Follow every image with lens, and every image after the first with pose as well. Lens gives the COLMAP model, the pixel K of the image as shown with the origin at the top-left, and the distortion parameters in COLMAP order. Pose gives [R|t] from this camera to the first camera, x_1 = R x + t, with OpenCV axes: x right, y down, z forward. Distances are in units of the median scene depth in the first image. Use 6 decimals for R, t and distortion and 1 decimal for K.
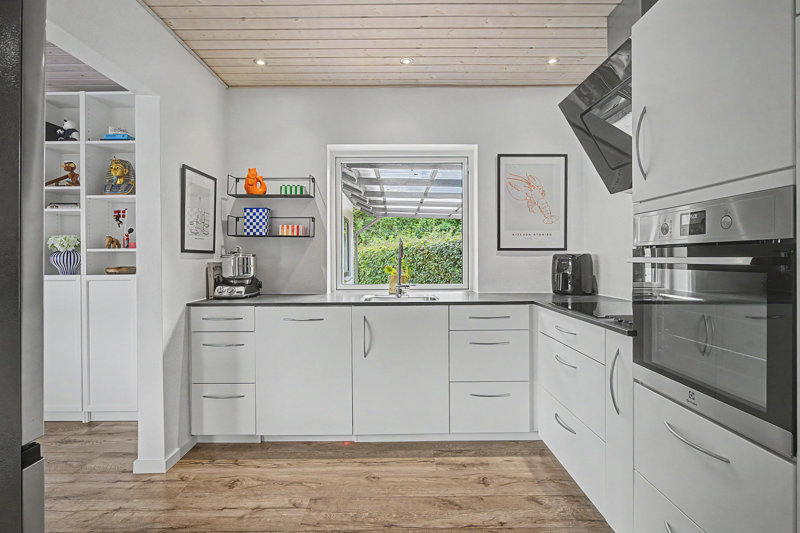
lens RADIAL K [[405.7, 0, 399.7], [0, 405.7, 260.3], [0, 0, 1]] dist [-0.006885, -0.001124]
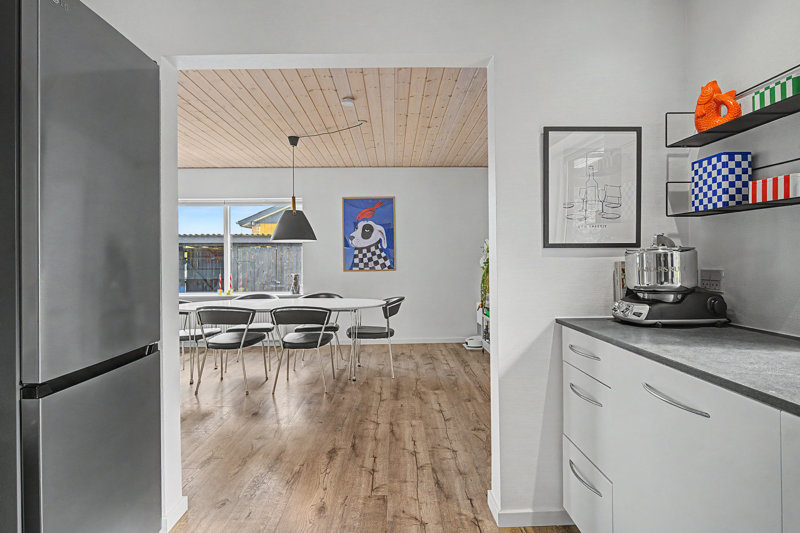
lens RADIAL K [[405.7, 0, 399.6], [0, 405.7, 261.2], [0, 0, 1]] dist [-0.006885, -0.001124]
pose [[0.014571, 0.004412, -0.999884, 0.163410], [0.000013, 0.999990, 0.004413, 0.000984], [0.999894, -0.000077, 0.014571, 0.624409]]
